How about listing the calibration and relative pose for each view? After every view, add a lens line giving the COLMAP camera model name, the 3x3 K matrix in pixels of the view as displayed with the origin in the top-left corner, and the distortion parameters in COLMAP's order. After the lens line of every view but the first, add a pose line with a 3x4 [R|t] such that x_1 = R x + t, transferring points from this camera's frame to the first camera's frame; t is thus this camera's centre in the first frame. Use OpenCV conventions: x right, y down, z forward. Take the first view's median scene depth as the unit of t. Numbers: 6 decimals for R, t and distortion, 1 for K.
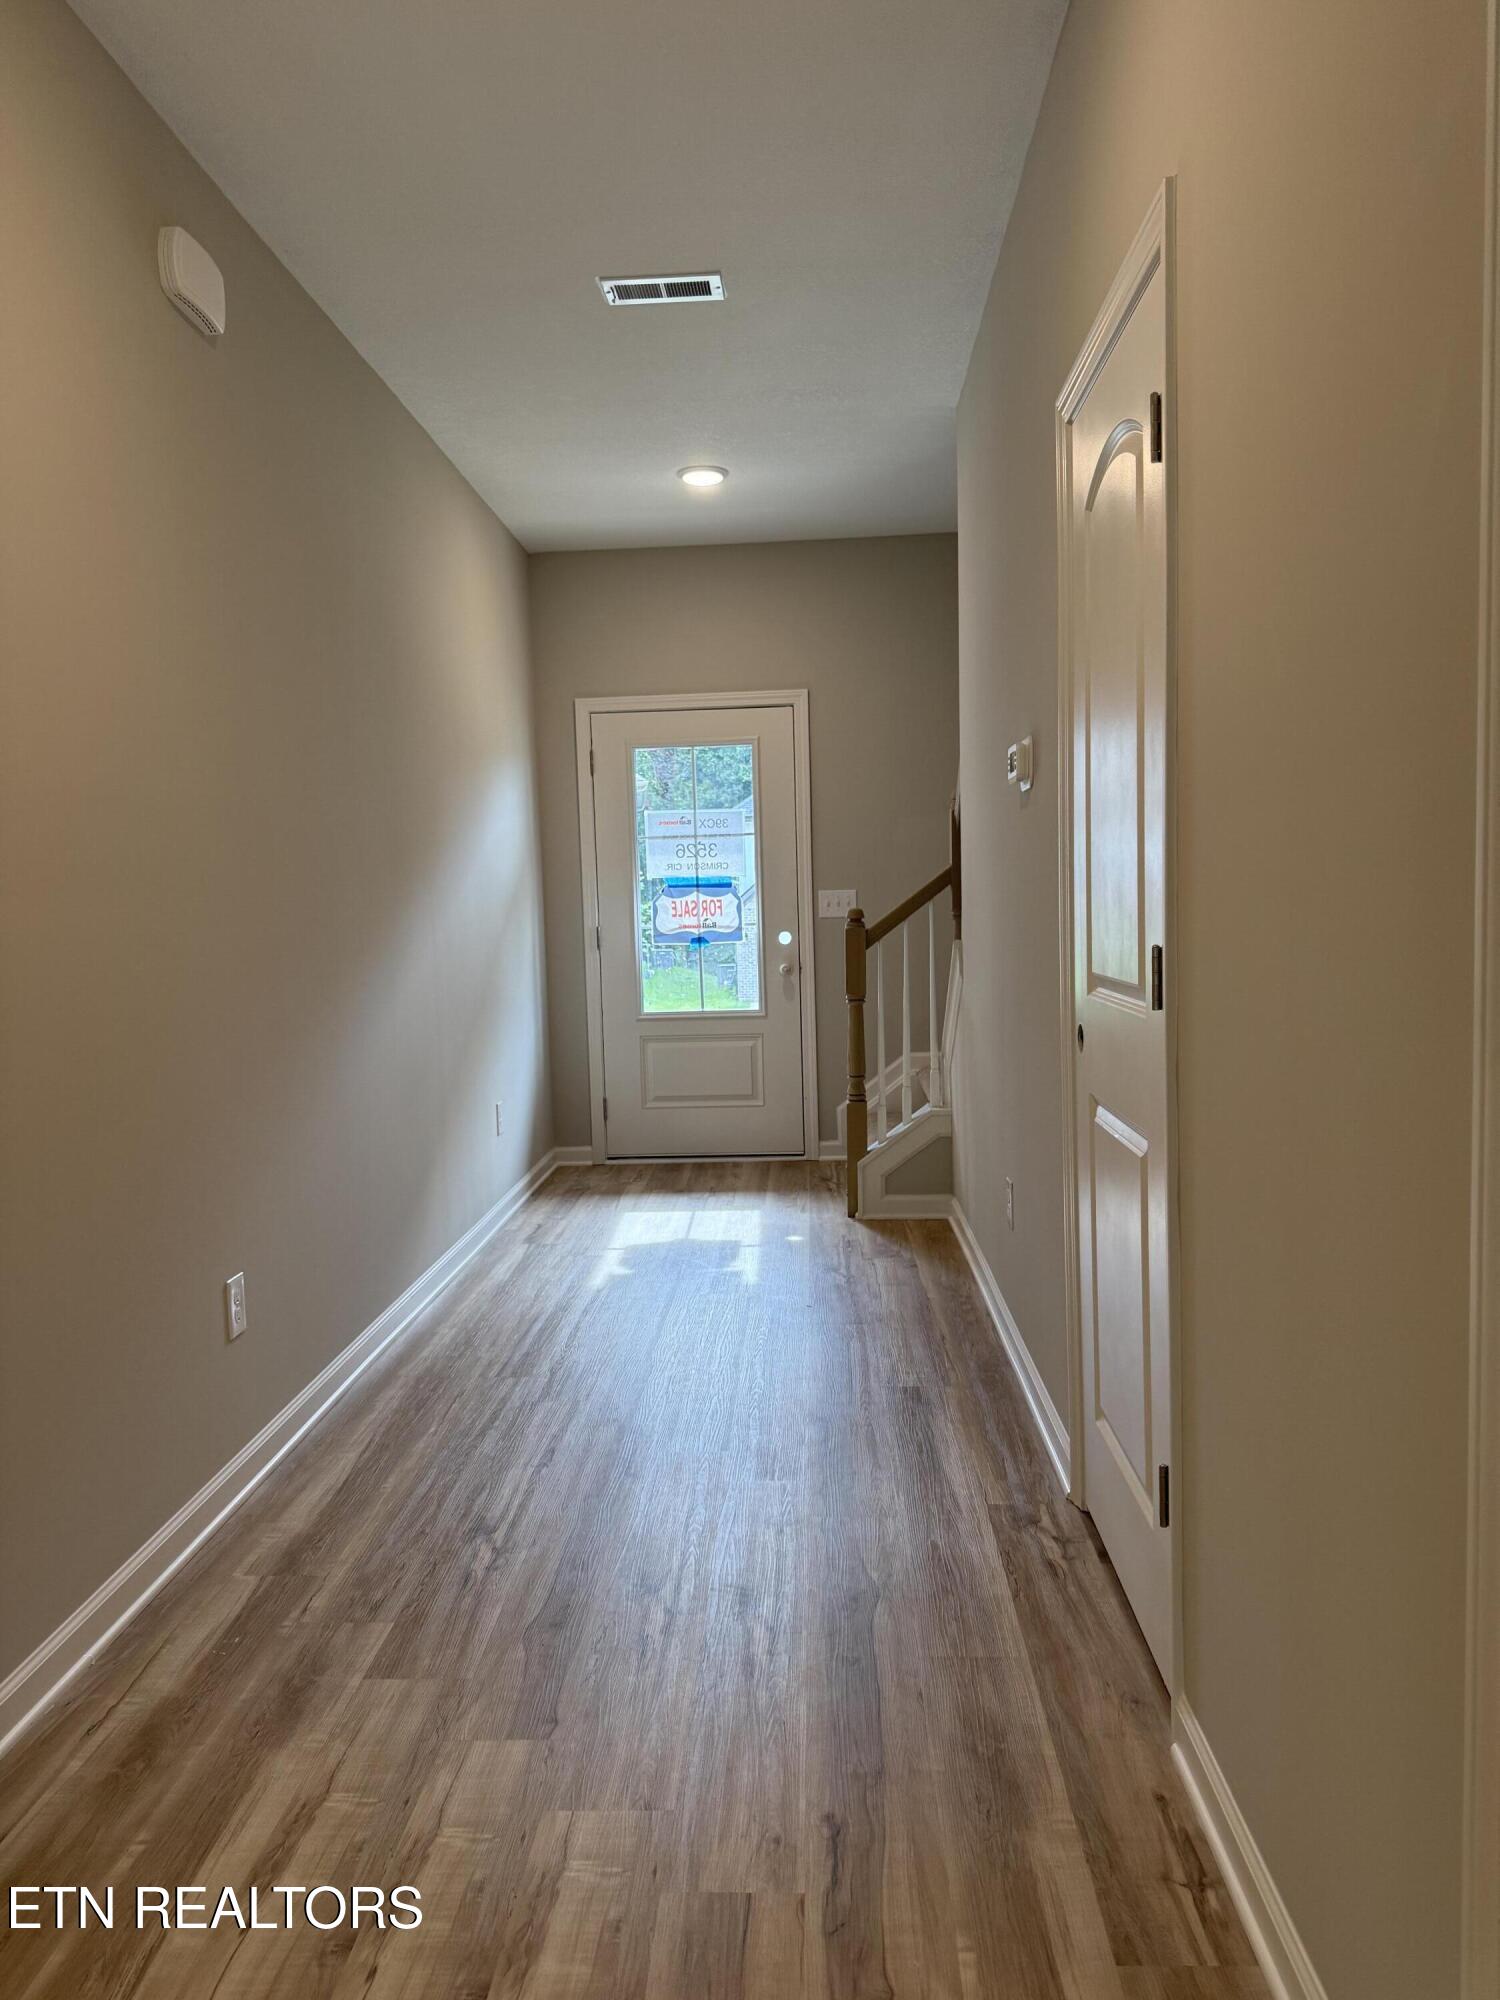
lens RADIAL K [[1393.8, 0, 754.2], [0, 1393.8, 1001.5], [0, 0, 1]] dist [0.003357, 0.000356]
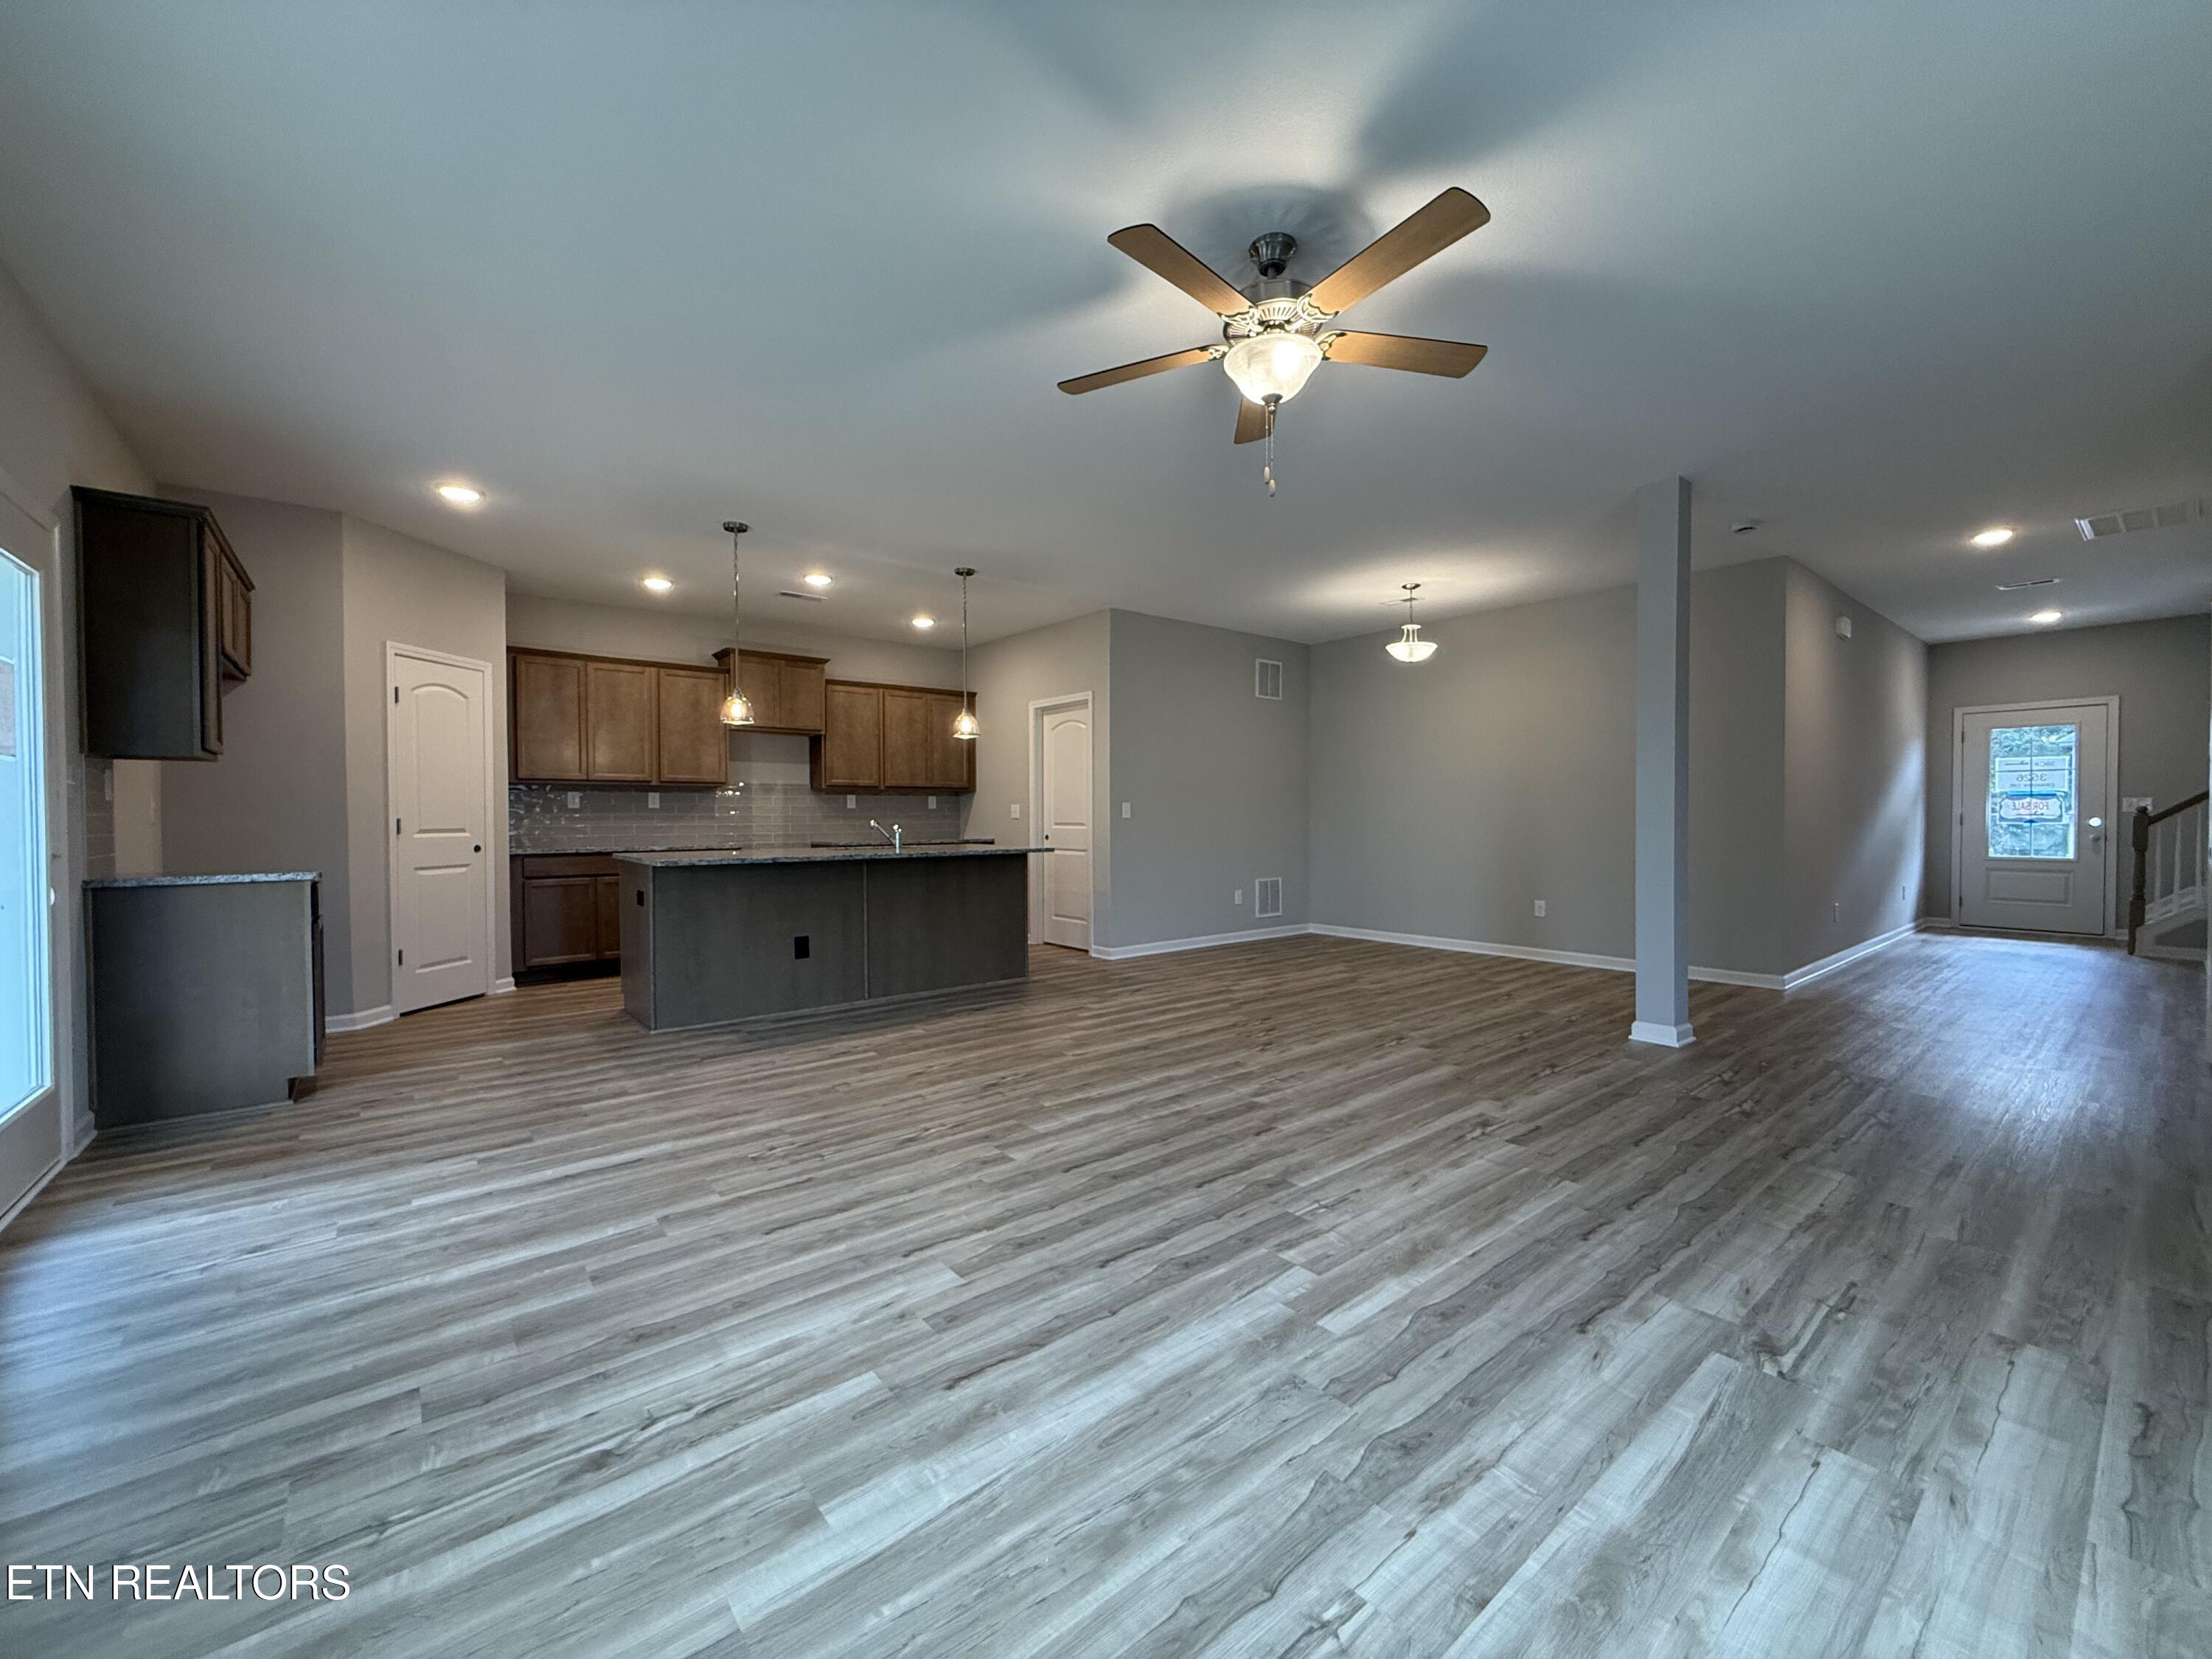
lens RADIAL K [[877.7, 0, 1098.2], [0, 877.7, 834.3], [0, 0, 1]] dist [-0.001902, 0.000704]
pose [[0.666354, 0.041678, -0.744469, 0.006879], [-0.061225, 0.998123, 0.001078, 0.057331], [0.743117, 0.044862, 0.667656, -0.880837]]
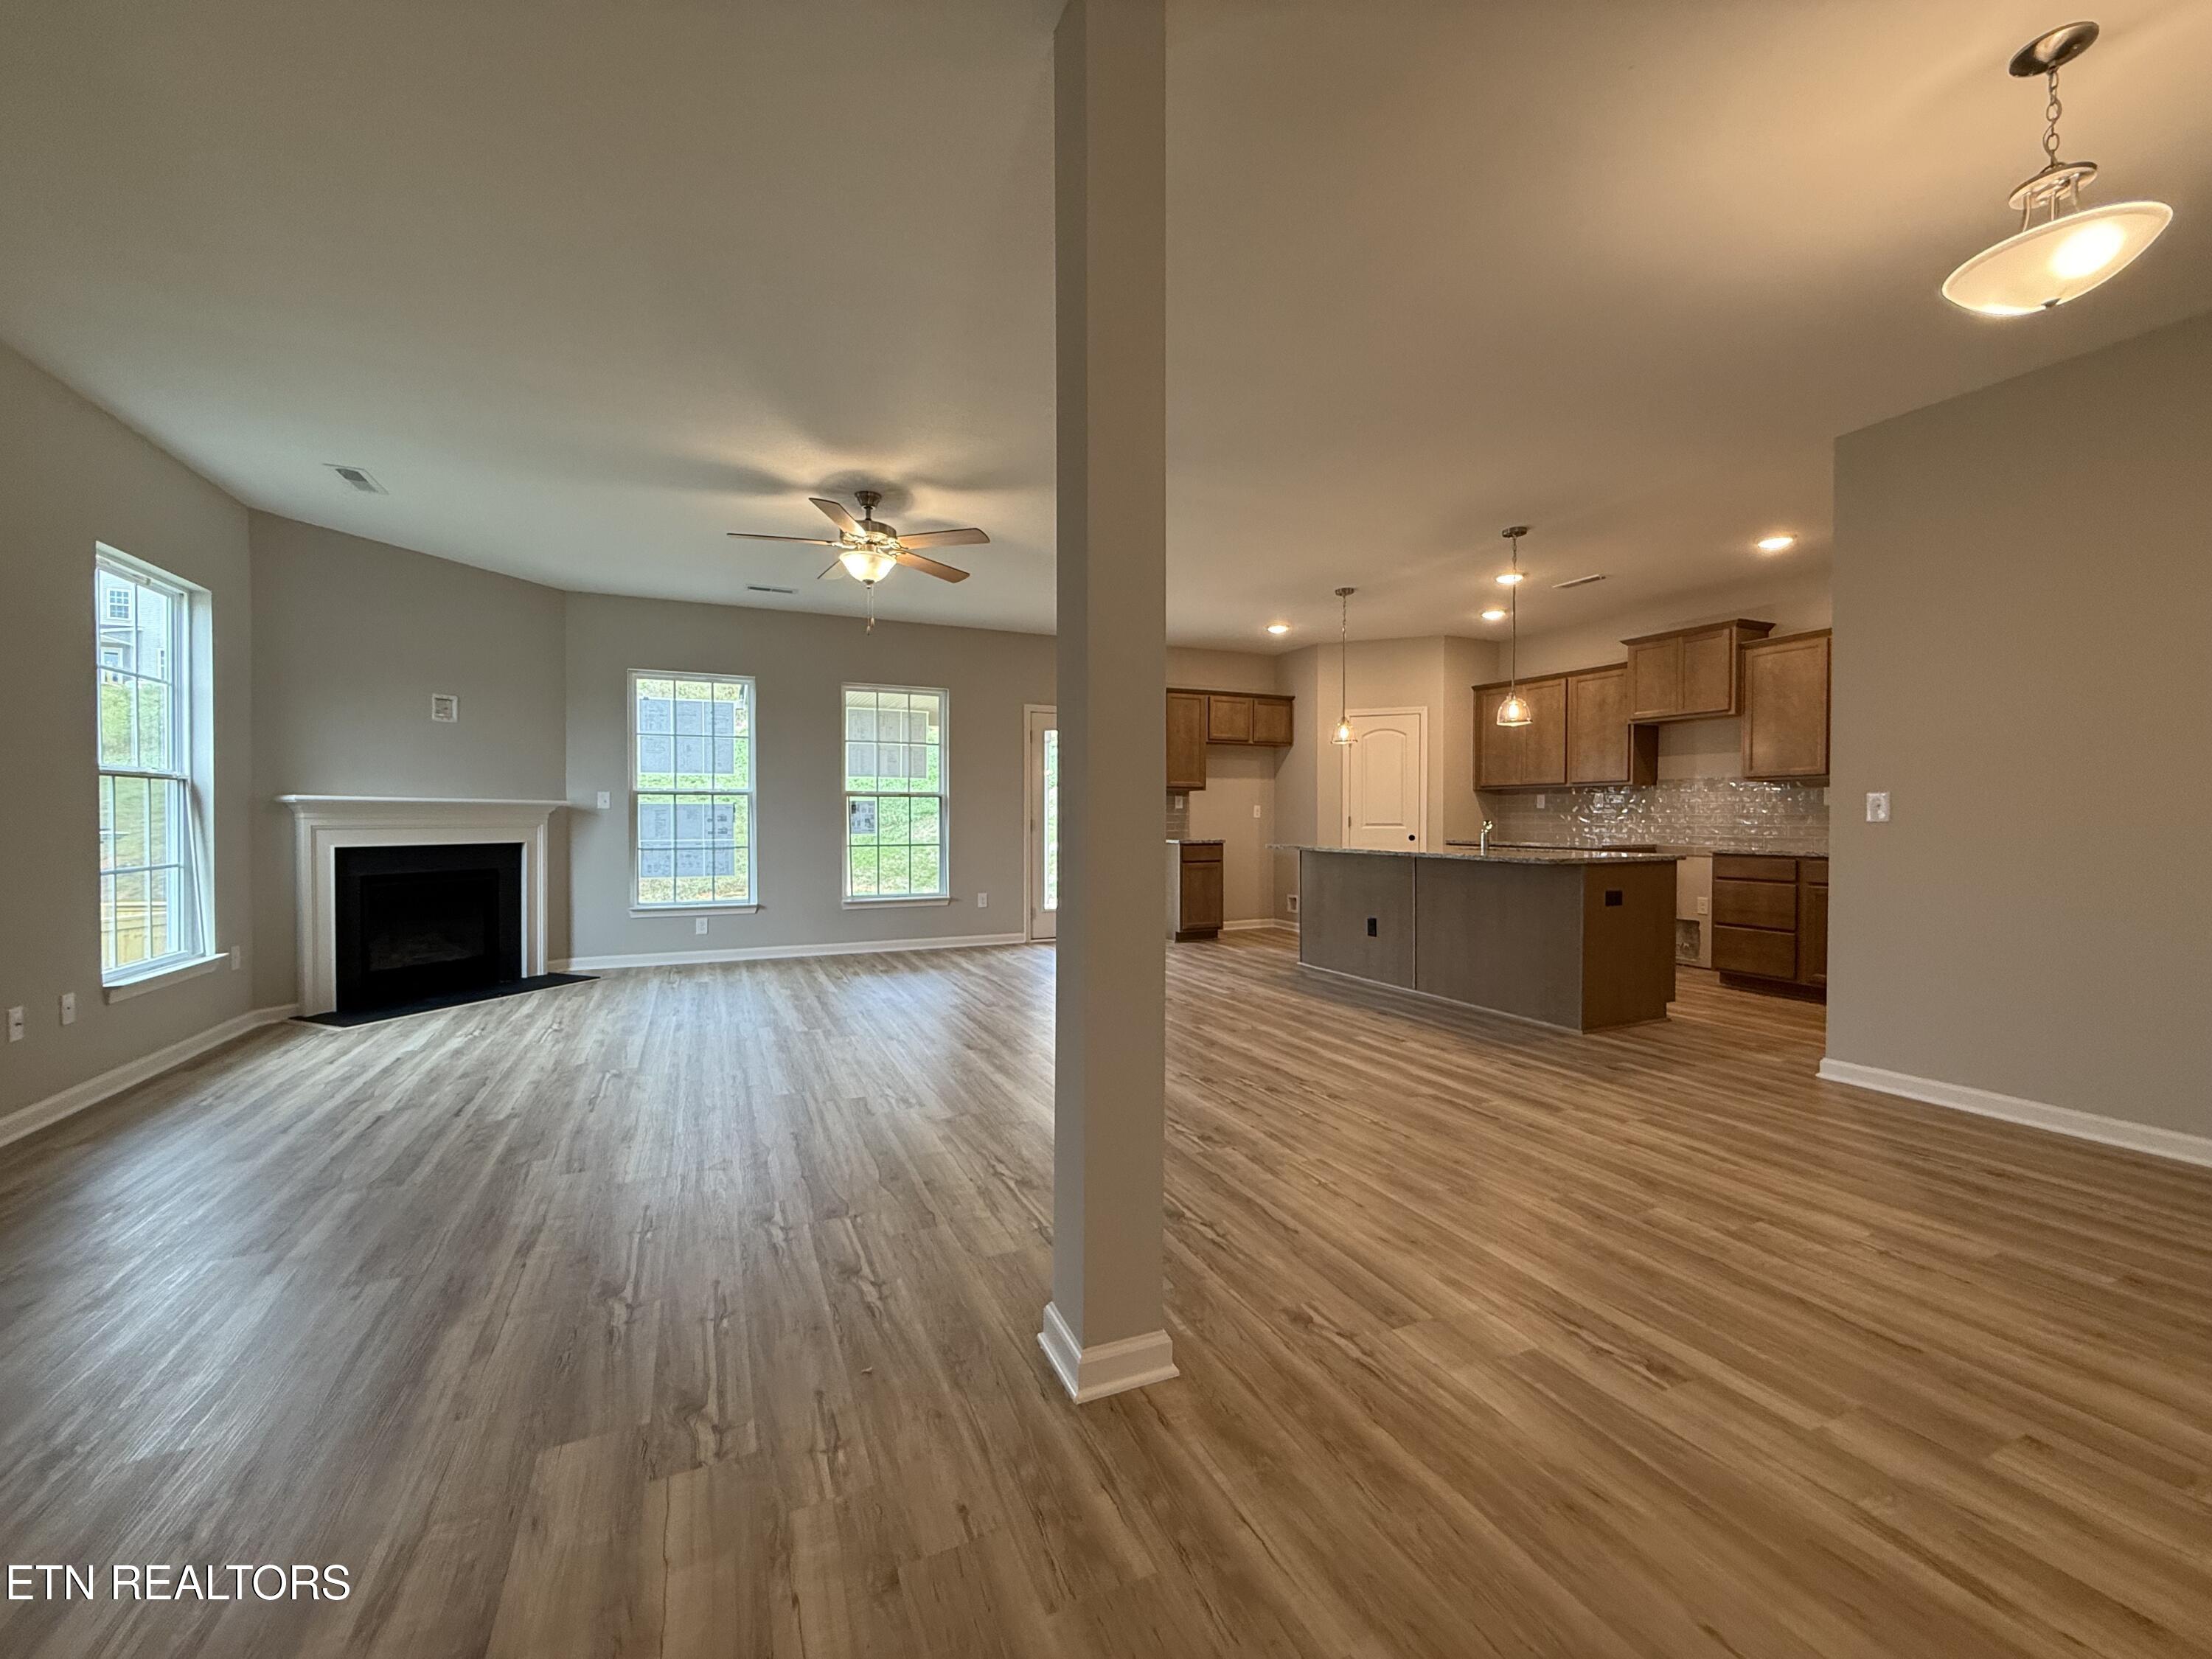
lens RADIAL K [[877.7, 0, 1100.2], [0, 877.7, 828.3], [0, 0, 1]] dist [-0.001902, 0.000704]
pose [[-0.887196, 0.033635, -0.460165, -0.209768], [-0.004075, 0.996729, 0.080712, -0.100234], [0.461374, 0.073482, -0.884157, 1.803304]]
